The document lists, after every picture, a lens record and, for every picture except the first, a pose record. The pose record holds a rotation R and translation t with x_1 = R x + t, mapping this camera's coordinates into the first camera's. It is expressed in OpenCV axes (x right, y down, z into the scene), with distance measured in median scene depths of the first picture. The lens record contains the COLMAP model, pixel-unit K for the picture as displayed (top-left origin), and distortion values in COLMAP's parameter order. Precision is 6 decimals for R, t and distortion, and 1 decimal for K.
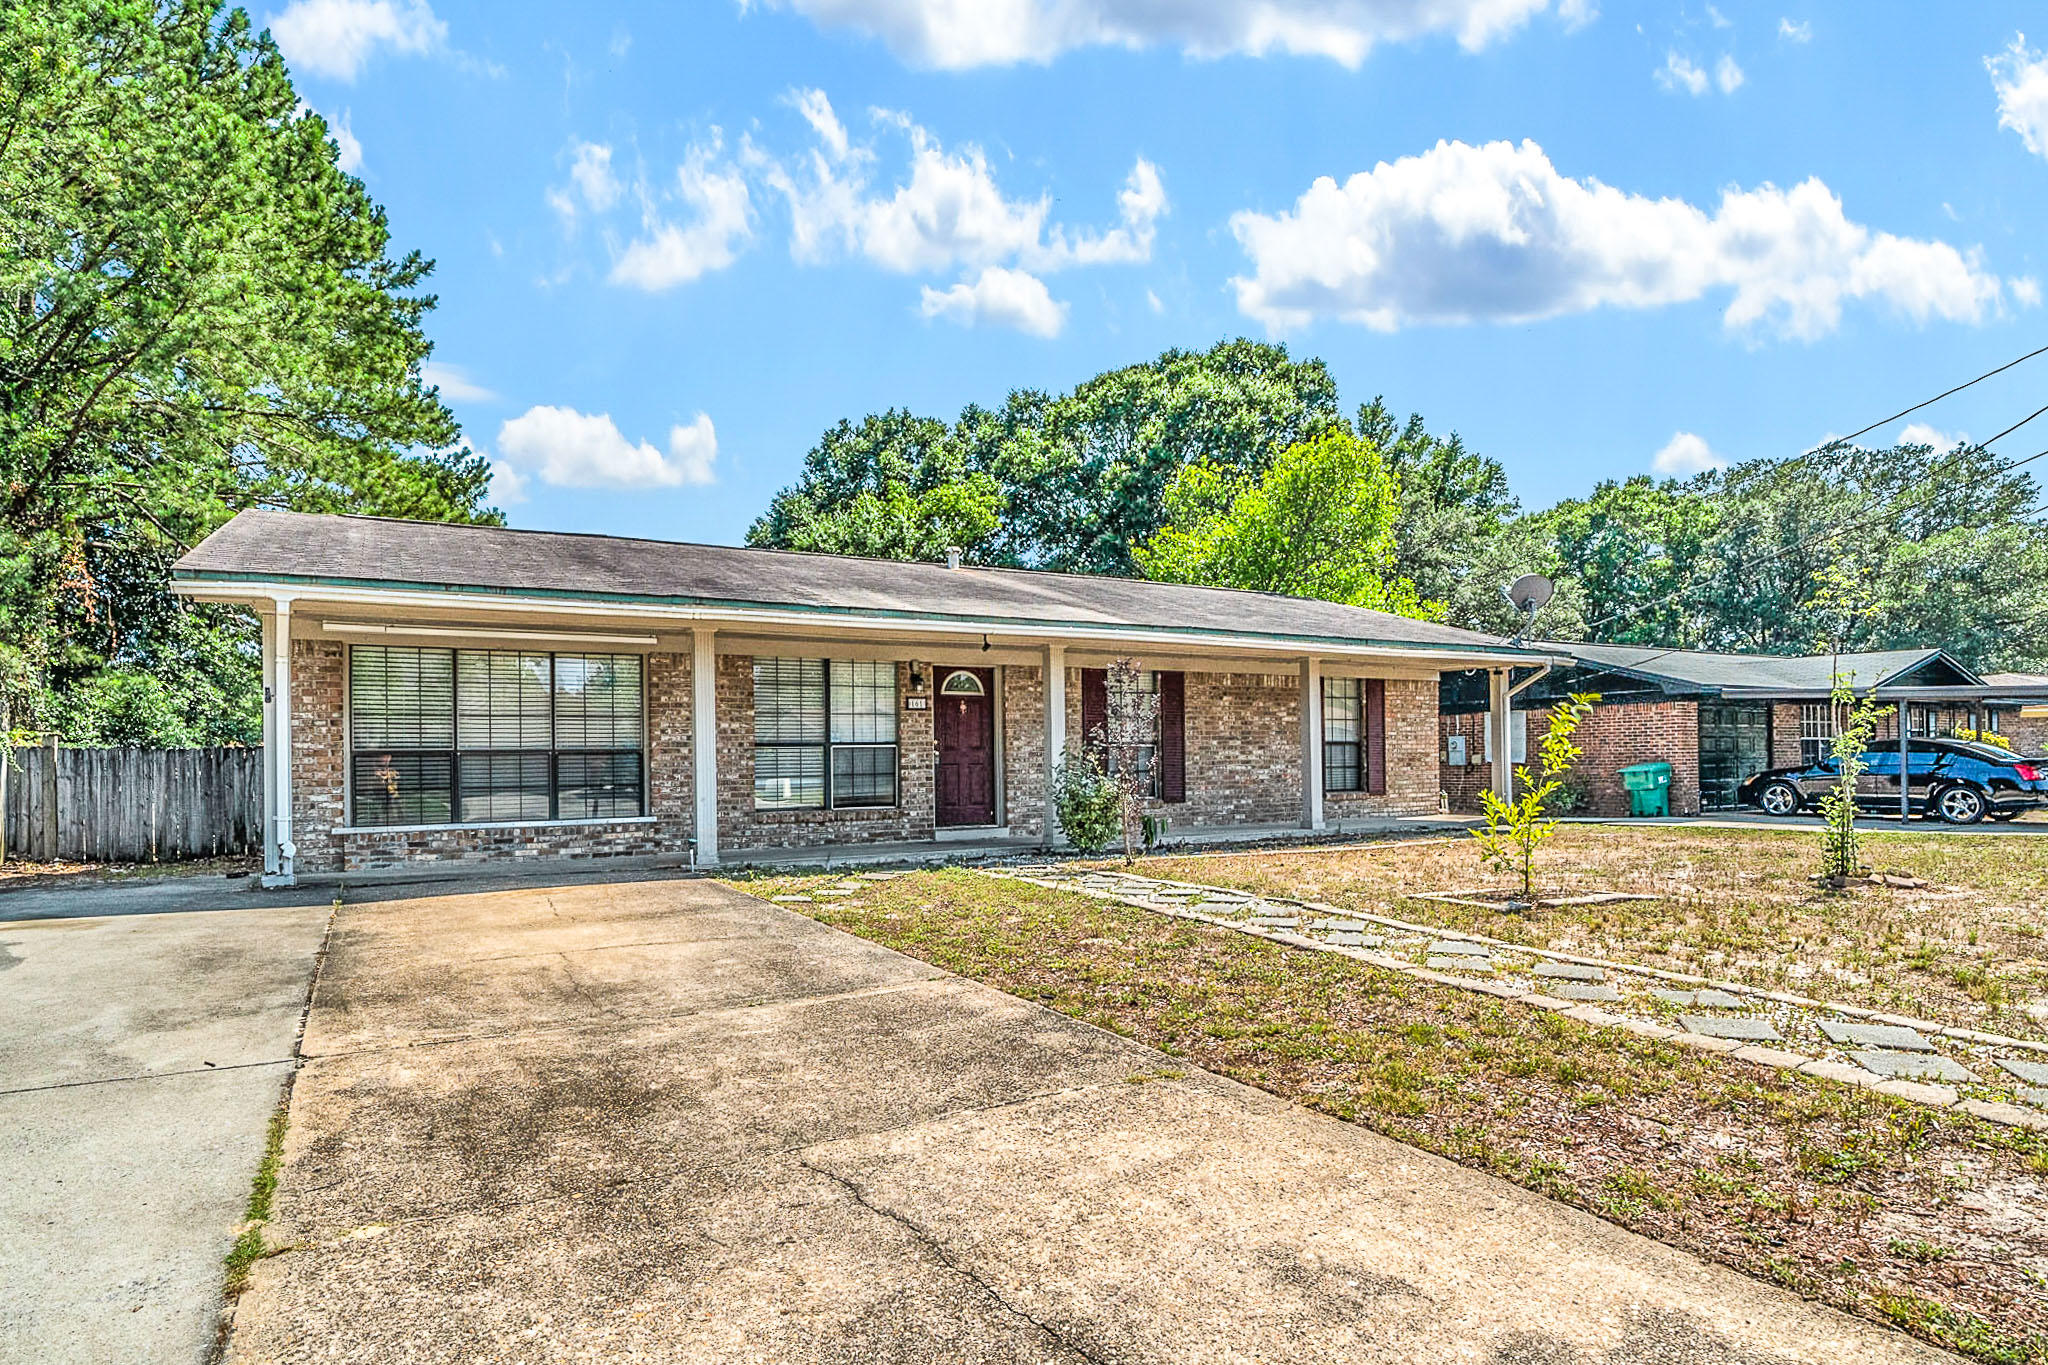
lens RADIAL K [[1072.1, 0, 1020.0], [0, 1072.1, 696.4], [0, 0, 1]] dist [0.000065, -0.002315]
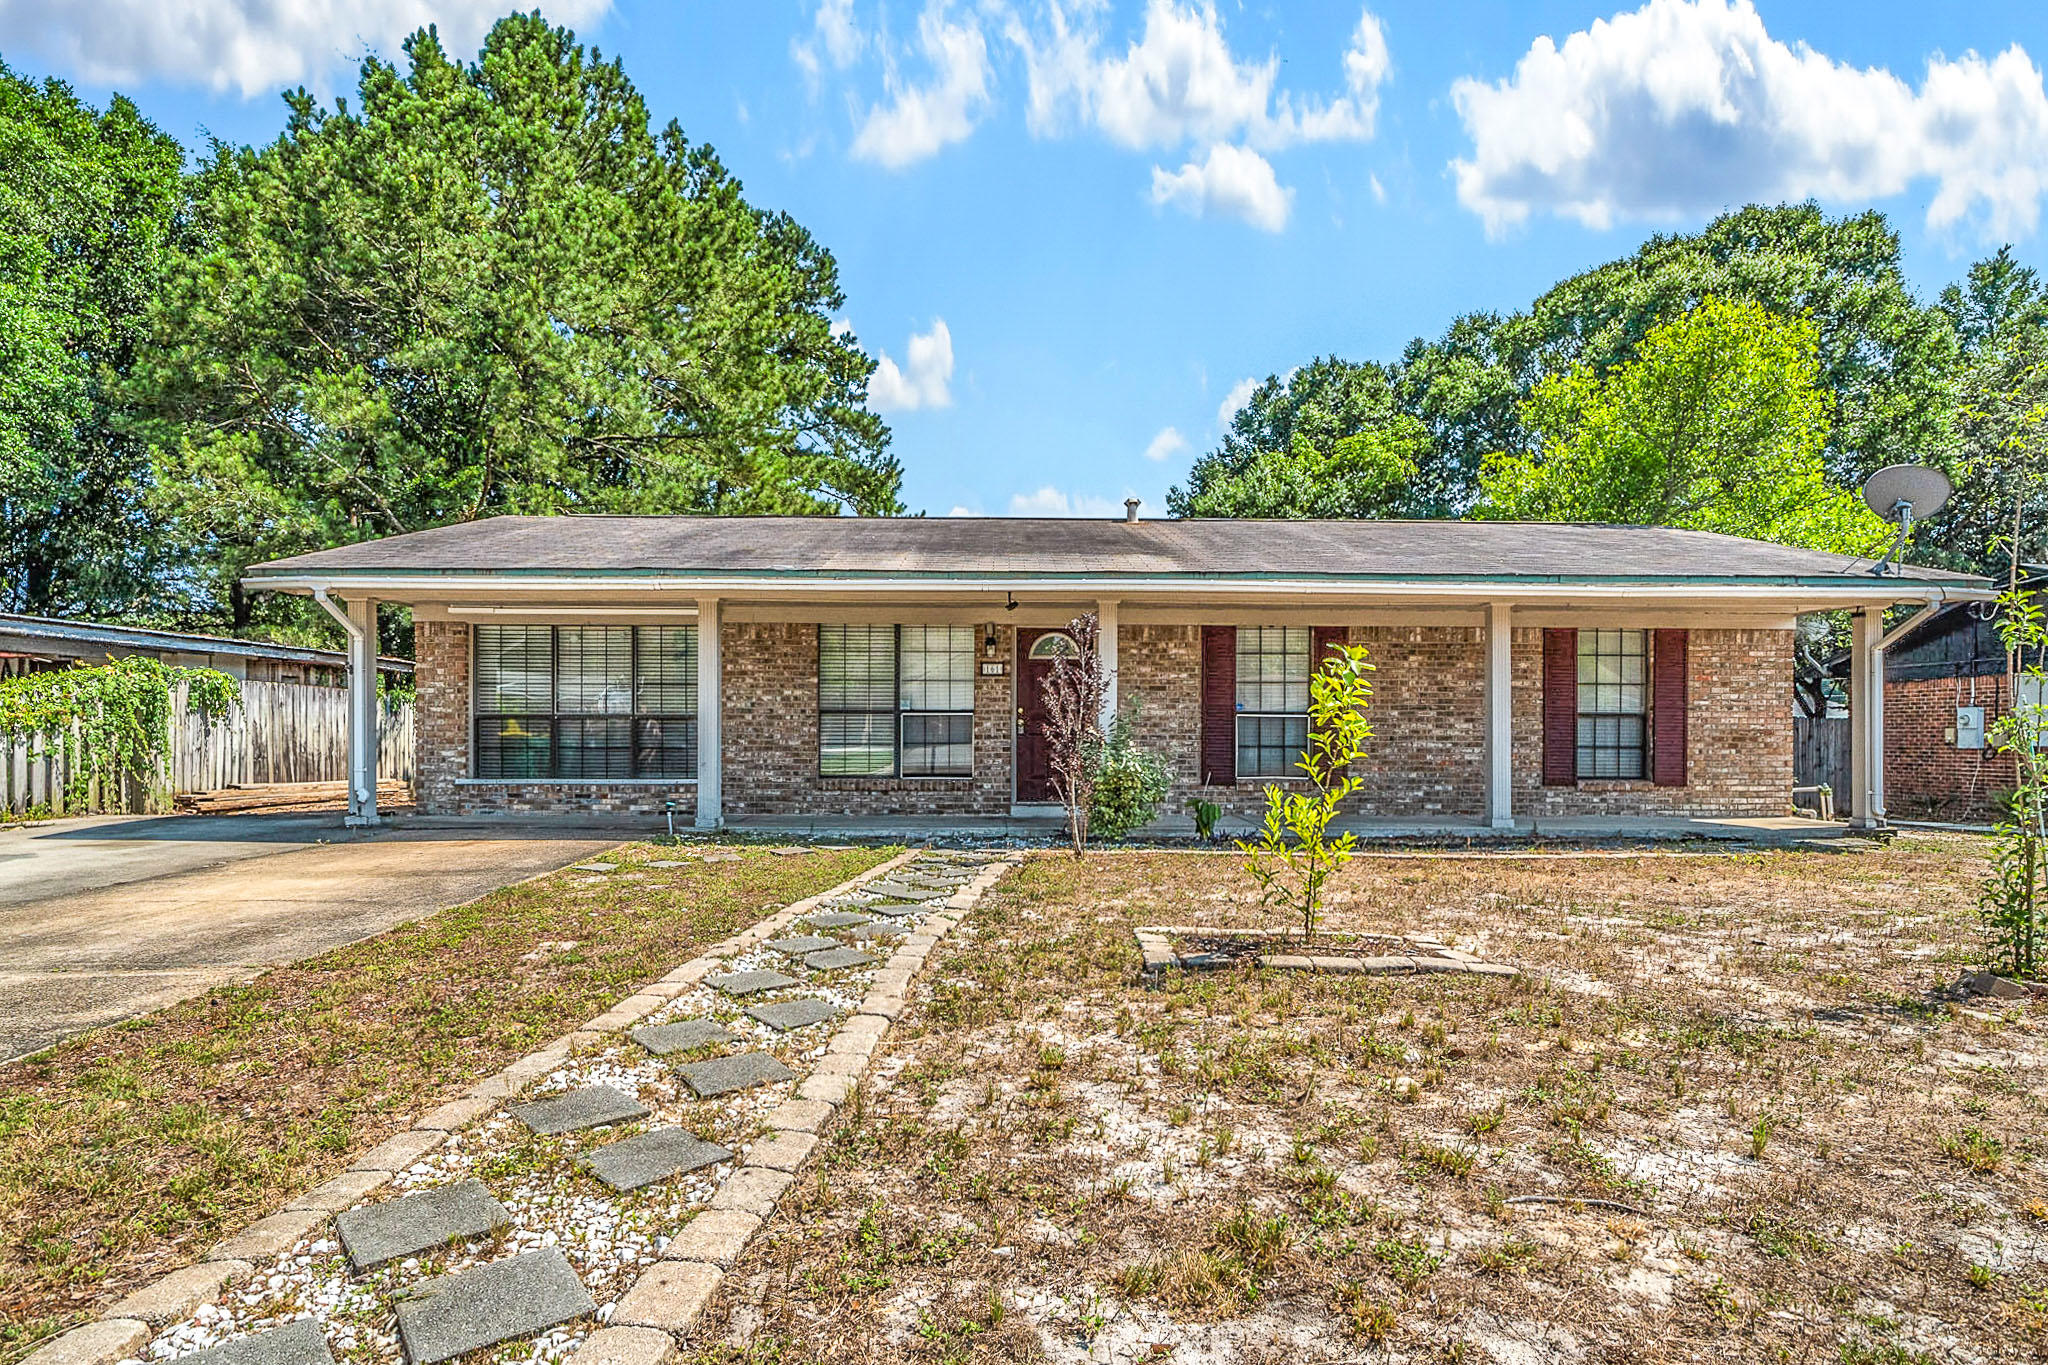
lens RADIAL K [[1072.3, 0, 1017.8], [0, 1072.3, 691.2], [0, 0, 1]] dist [-0.005194, -0.001878]
pose [[0.888560, -0.002303, -0.458755, 0.317758], [0.013014, 0.999711, 0.020188, 0.006655], [0.458576, -0.023909, 0.888334, 0.158955]]
